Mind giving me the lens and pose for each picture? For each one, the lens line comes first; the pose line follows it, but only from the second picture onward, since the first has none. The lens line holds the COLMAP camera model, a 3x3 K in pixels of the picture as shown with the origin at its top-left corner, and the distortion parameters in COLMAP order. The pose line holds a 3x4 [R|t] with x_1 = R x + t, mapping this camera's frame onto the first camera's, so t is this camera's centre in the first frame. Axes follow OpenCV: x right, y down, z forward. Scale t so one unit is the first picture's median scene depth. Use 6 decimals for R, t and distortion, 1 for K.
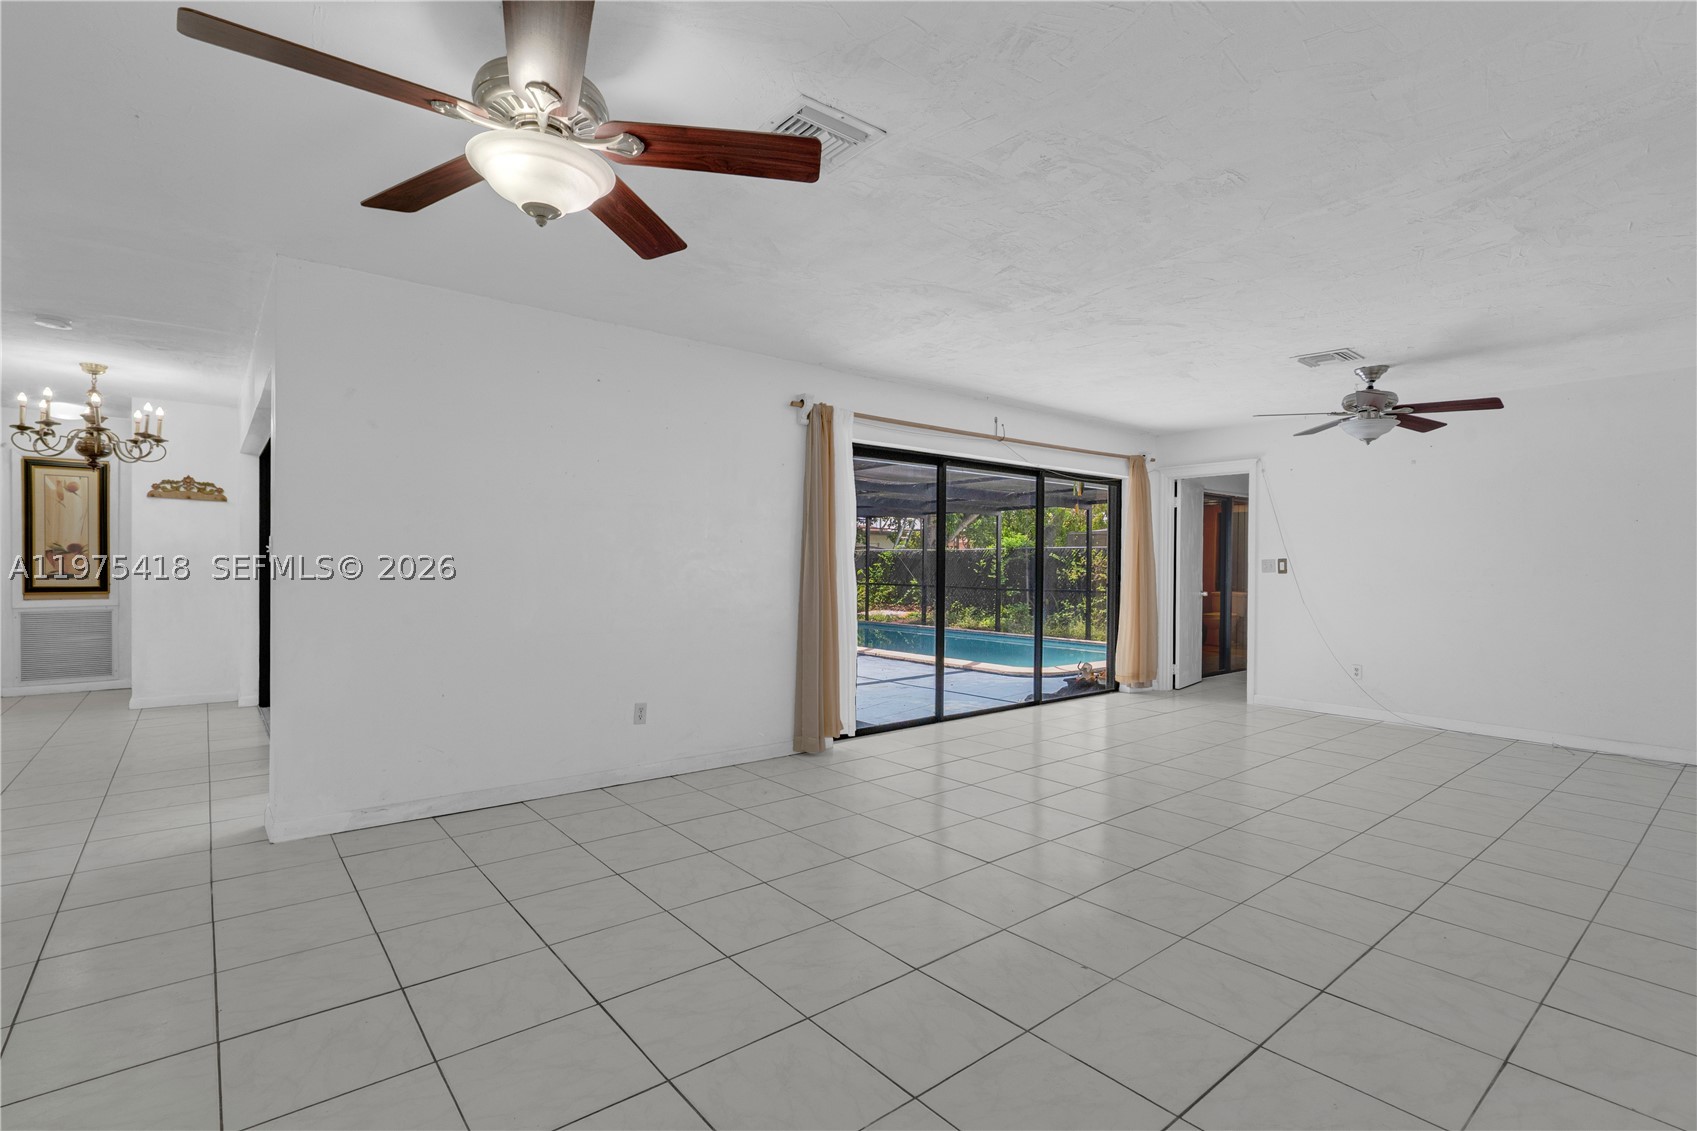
lens RADIAL K [[811.5, 0, 852.0], [0, 811.5, 577.4], [0, 0, 1]] dist [0.010542, -0.005749]
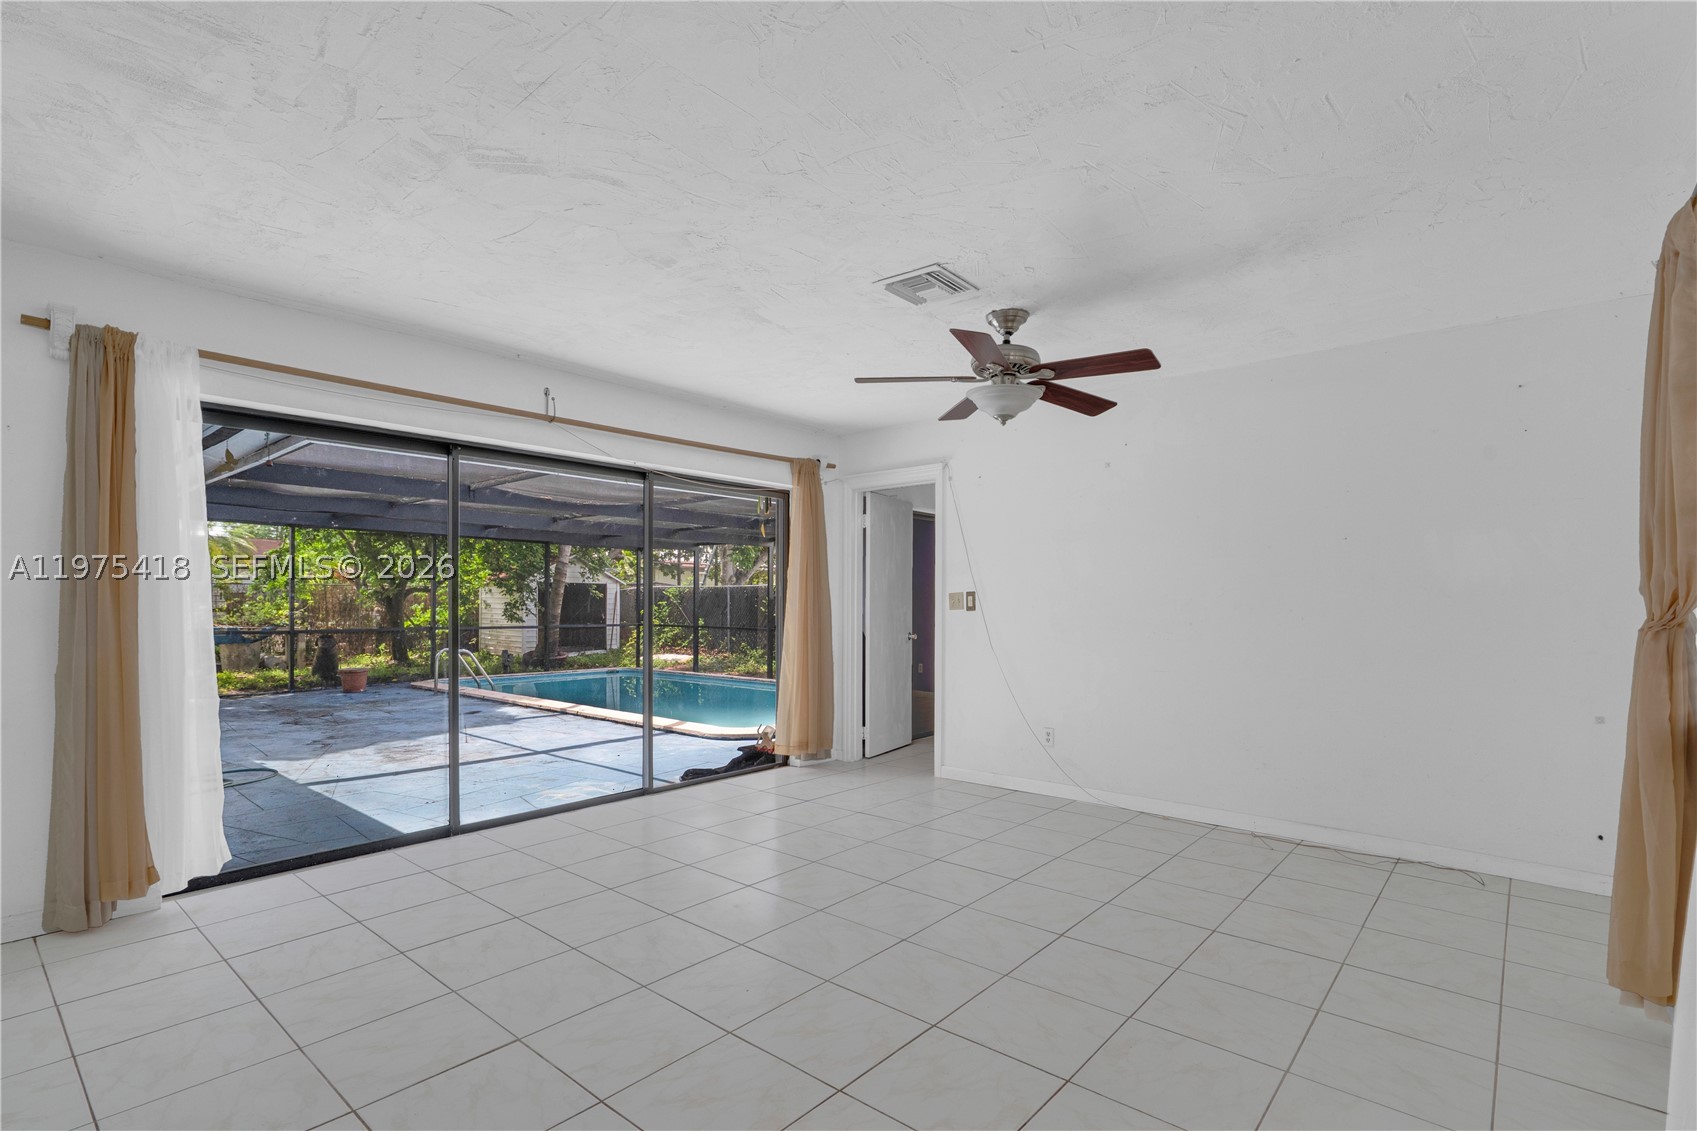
lens RADIAL K [[808.8, 0, 859.6], [0, 808.8, 631.4], [0, 0, 1]] dist [-0.013845, 0.000432]
pose [[0.985967, -0.012721, 0.166454, 0.321084], [0.009488, 0.999751, 0.020206, -0.001993], [-0.166670, -0.018343, 0.985842, 0.275659]]
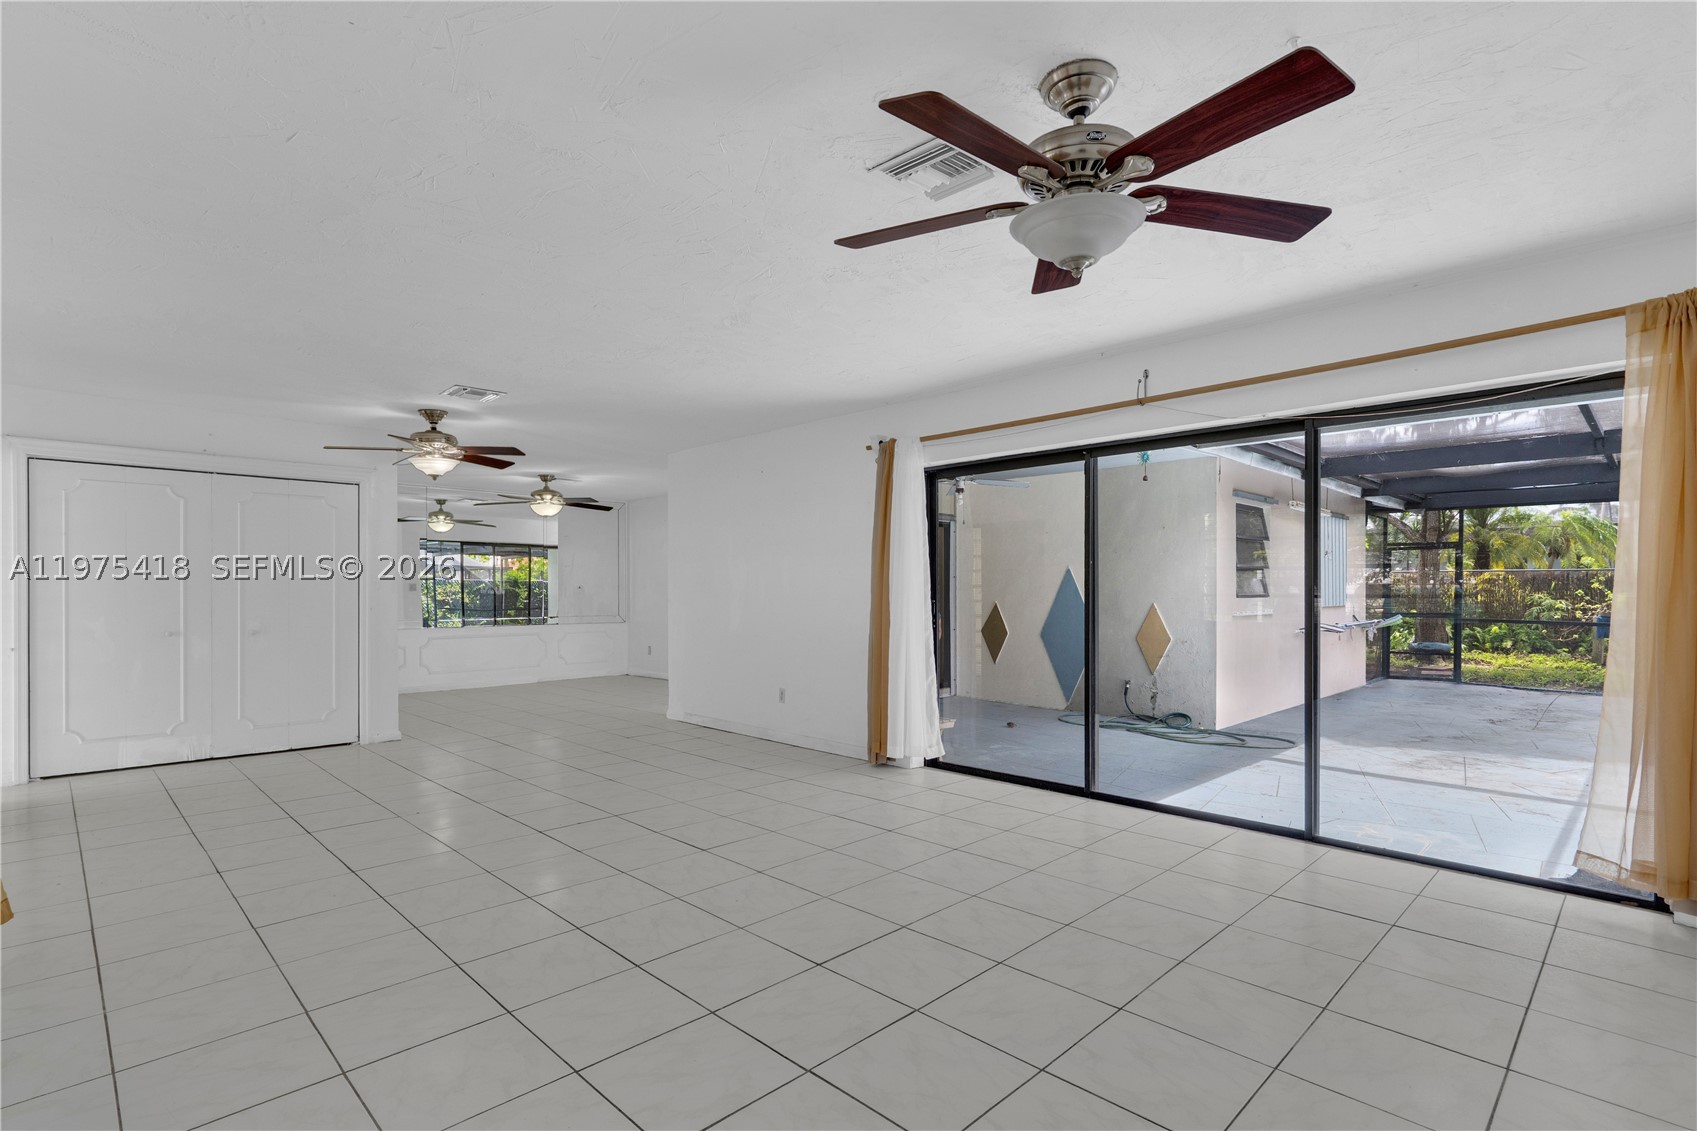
lens RADIAL K [[811.5, 0, 852.0], [0, 811.5, 577.4], [0, 0, 1]] dist [0.010542, -0.005749]
pose [[0.077935, -0.024925, -0.996647, 0.826650], [-0.014046, 0.999561, -0.026096, -0.003483], [0.996859, 0.016033, 0.077551, 0.701587]]
